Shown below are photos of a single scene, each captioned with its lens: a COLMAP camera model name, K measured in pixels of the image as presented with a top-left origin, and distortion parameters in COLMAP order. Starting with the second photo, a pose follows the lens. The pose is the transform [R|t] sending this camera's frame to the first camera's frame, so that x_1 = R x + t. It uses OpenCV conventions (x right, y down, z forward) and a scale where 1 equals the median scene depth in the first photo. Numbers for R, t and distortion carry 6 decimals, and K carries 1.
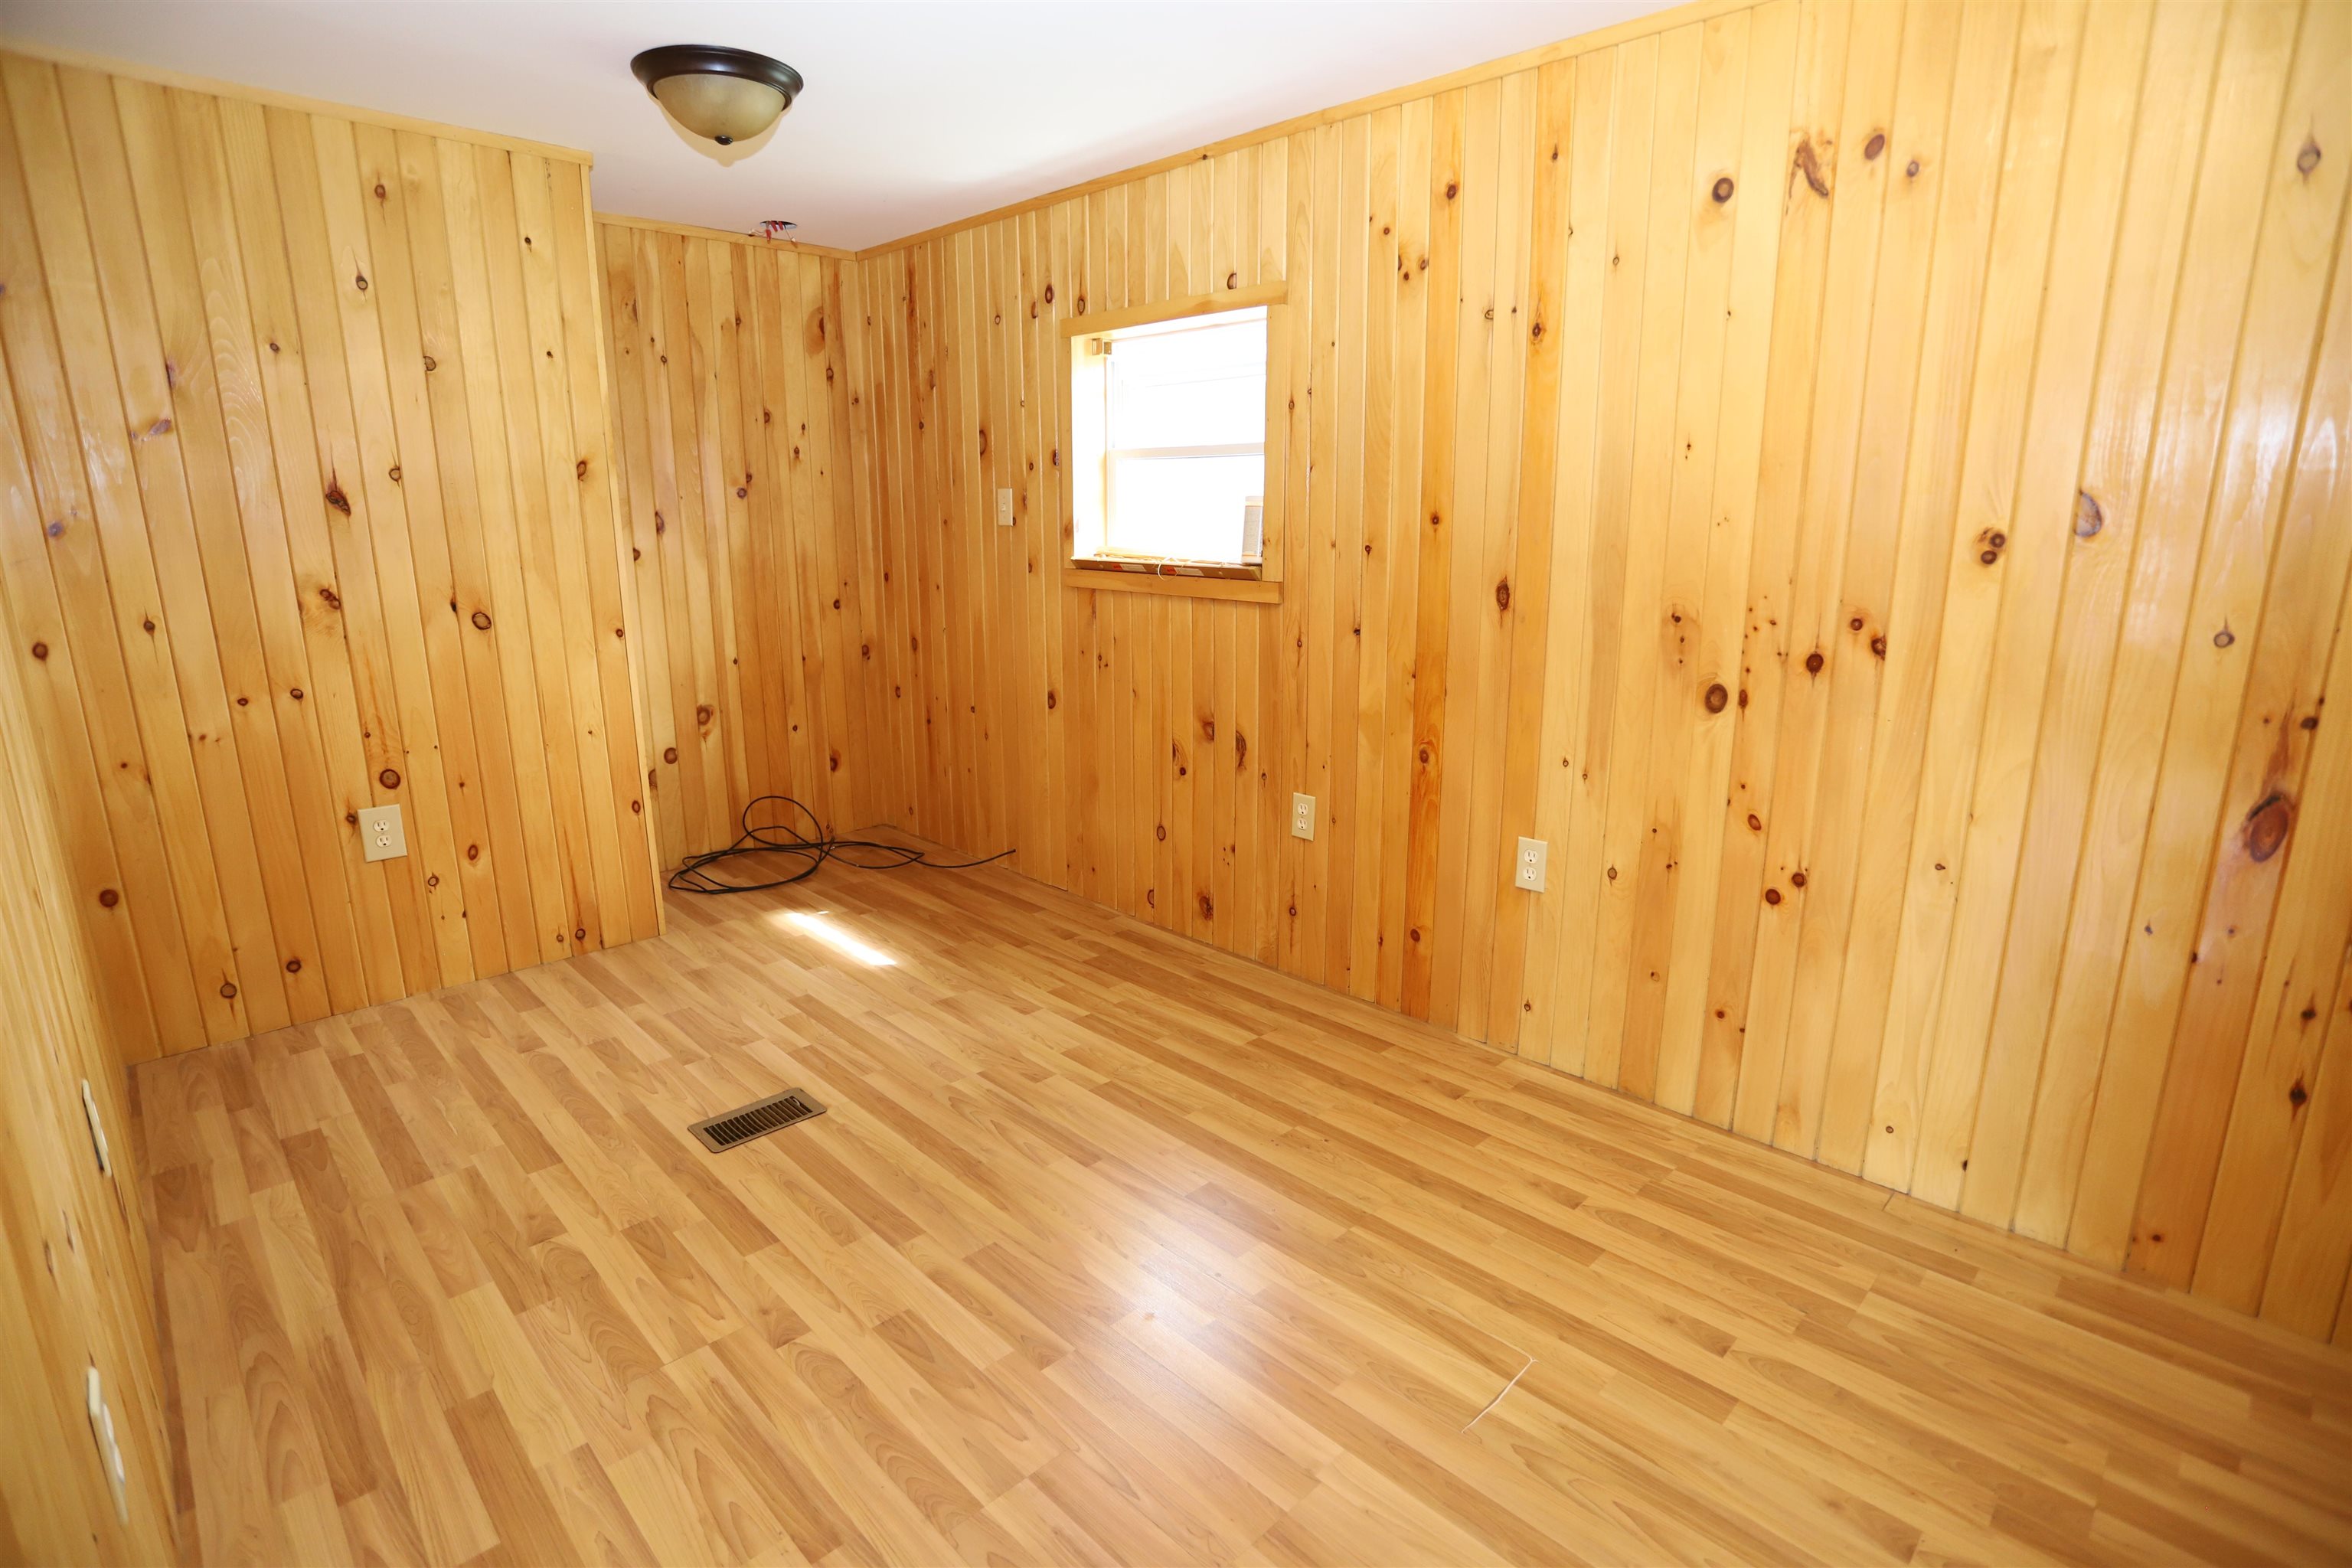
lens RADIAL K [[1137.7, 0, 1183.1], [0, 1137.7, 782.9], [0, 0, 1]] dist [-0.077203, 0.033277]
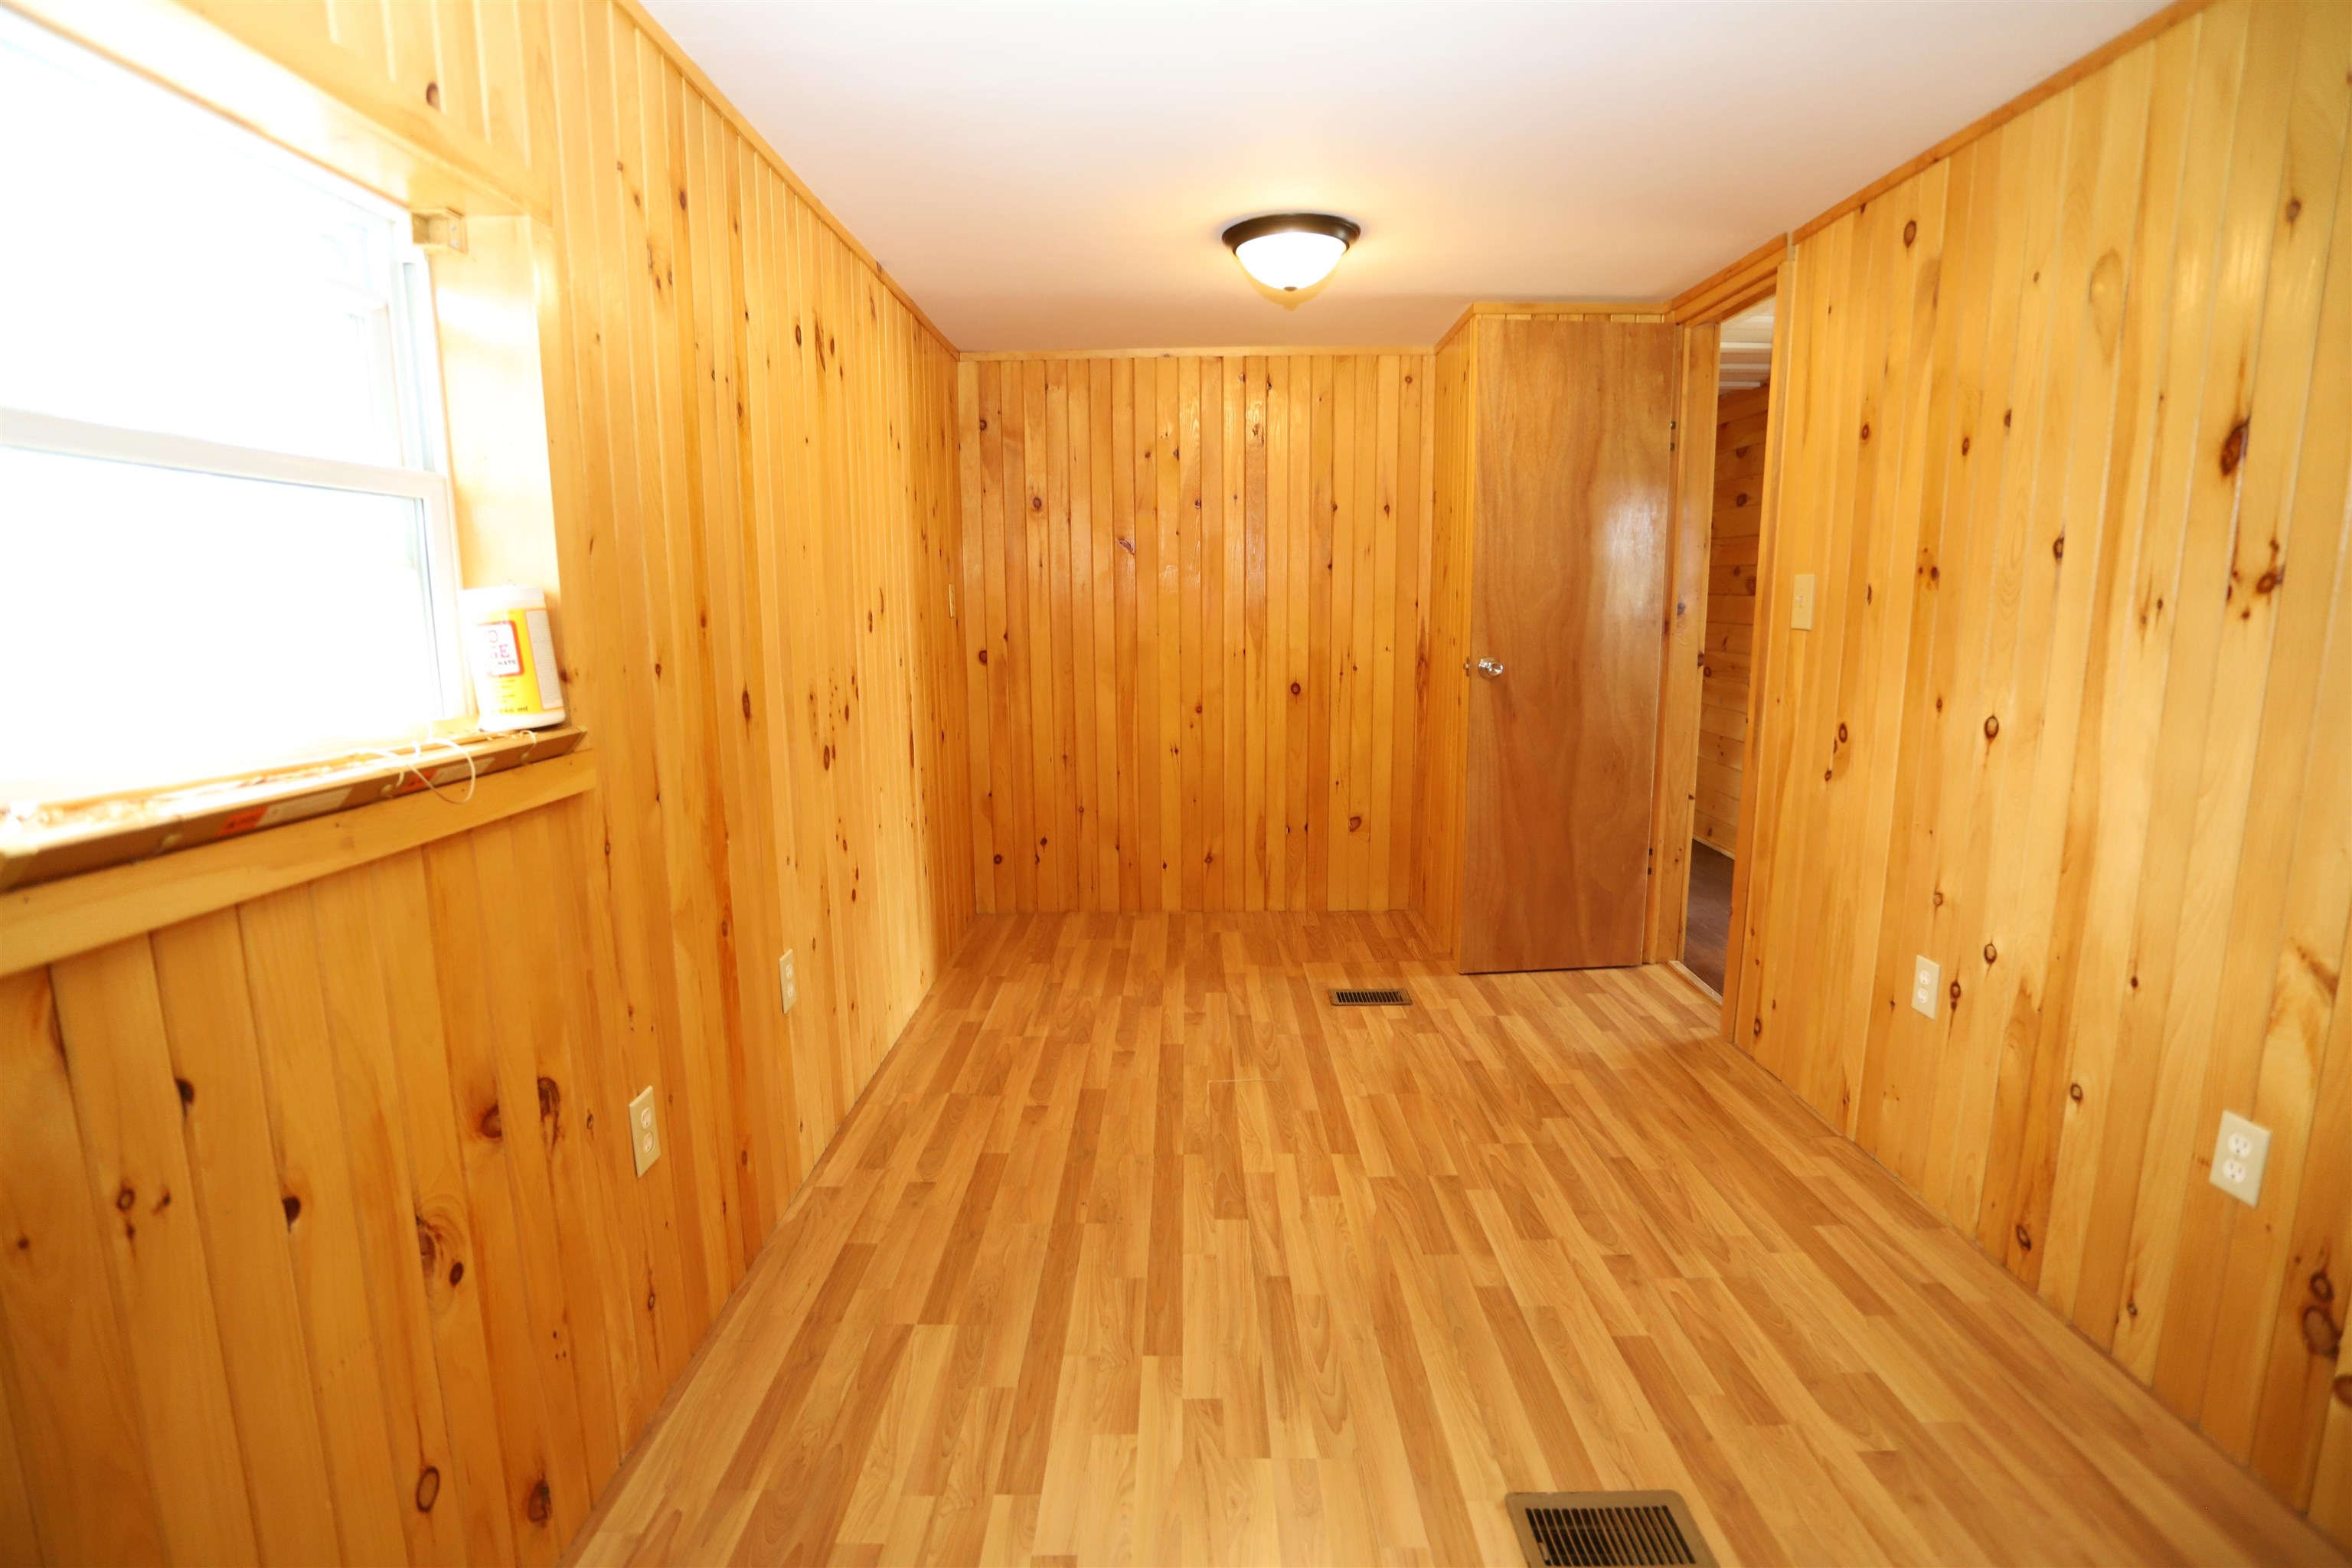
lens RADIAL K [[1137.7, 0, 1183.1], [0, 1137.7, 782.9], [0, 0, 1]] dist [-0.077203, 0.033277]
pose [[-0.705785, -0.111793, 0.699550, -0.716679], [0.169726, 0.932028, 0.320183, -0.416582], [-0.687794, 0.344712, -0.638837, 1.697731]]
